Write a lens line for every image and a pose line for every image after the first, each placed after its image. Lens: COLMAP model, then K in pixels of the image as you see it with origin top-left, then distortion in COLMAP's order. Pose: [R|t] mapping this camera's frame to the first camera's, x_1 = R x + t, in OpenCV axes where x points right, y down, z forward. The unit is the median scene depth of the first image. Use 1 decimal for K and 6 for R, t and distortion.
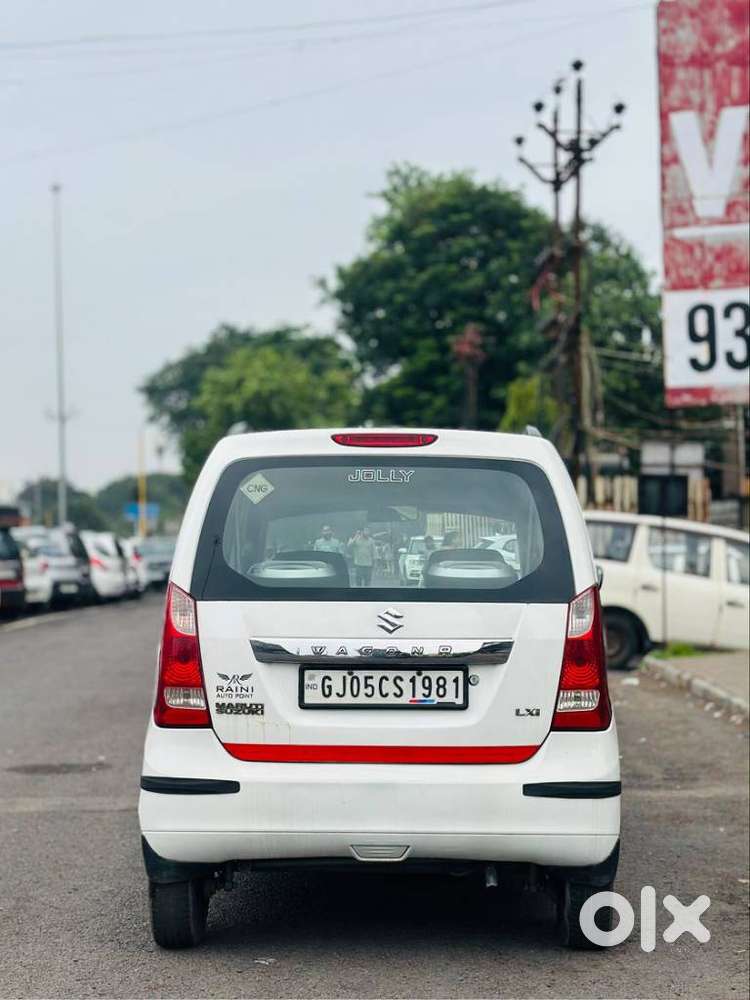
lens RADIAL K [[2014.4, 0, 379.8], [0, 2014.4, 508.5], [0, 0, 1]] dist [0.160200, 0.000000]
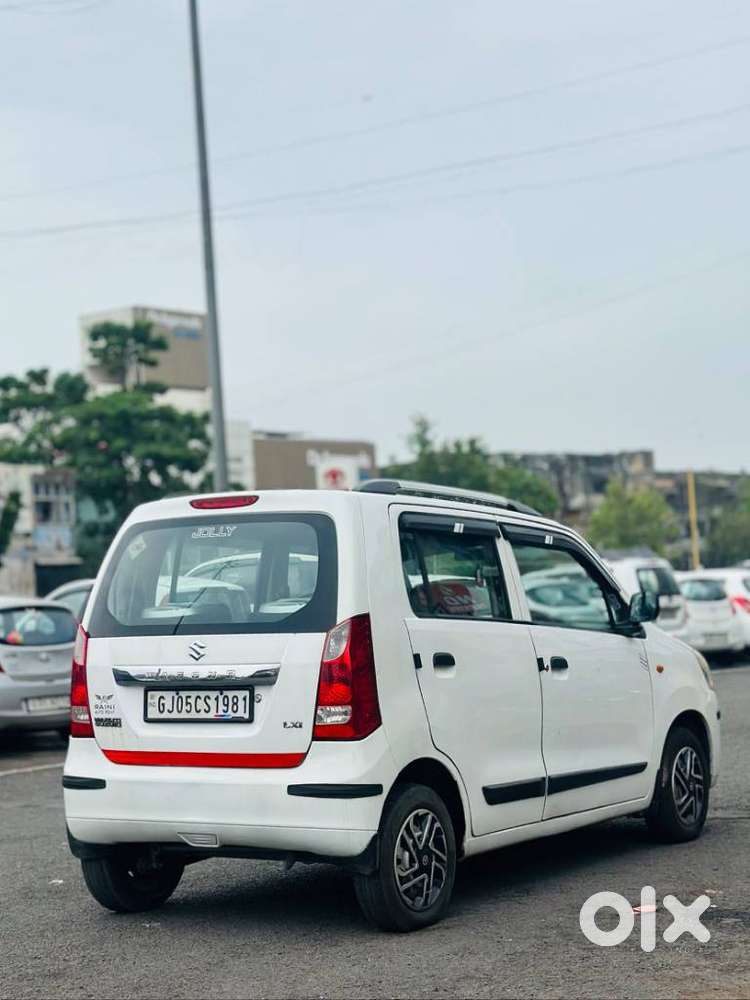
lens RADIAL K [[2014.4, 0, 369.7], [0, 2014.4, 495.7], [0, 0, 1]] dist [0.160200, 0.000000]
pose [[0.844570, -0.059474, -0.532131, 0.754199], [0.047586, 0.998217, -0.036041, 0.010691], [0.533326, 0.005117, 0.845894, 0.011898]]
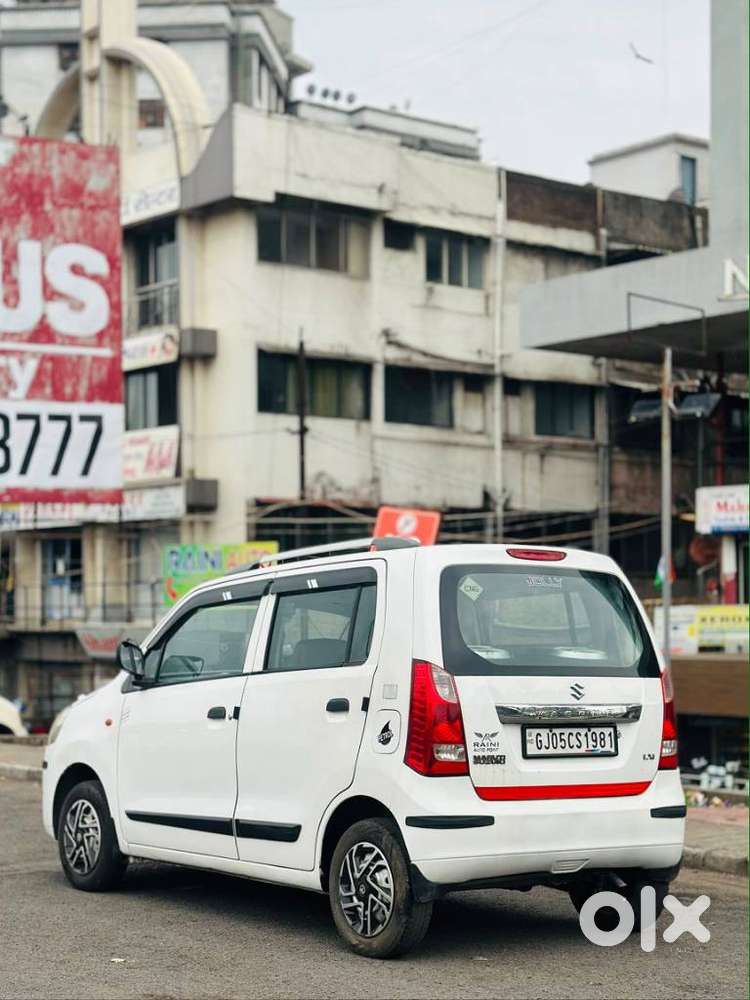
lens RADIAL K [[2014.4, 0, 374.7], [0, 2014.4, 498.5], [0, 0, 1]] dist [0.160200, 0.000000]
pose [[0.784428, 0.051580, 0.618072, -0.935808], [-0.019333, 0.998085, -0.058757, 0.009587], [-0.619919, 0.034141, 0.783923, 0.024759]]
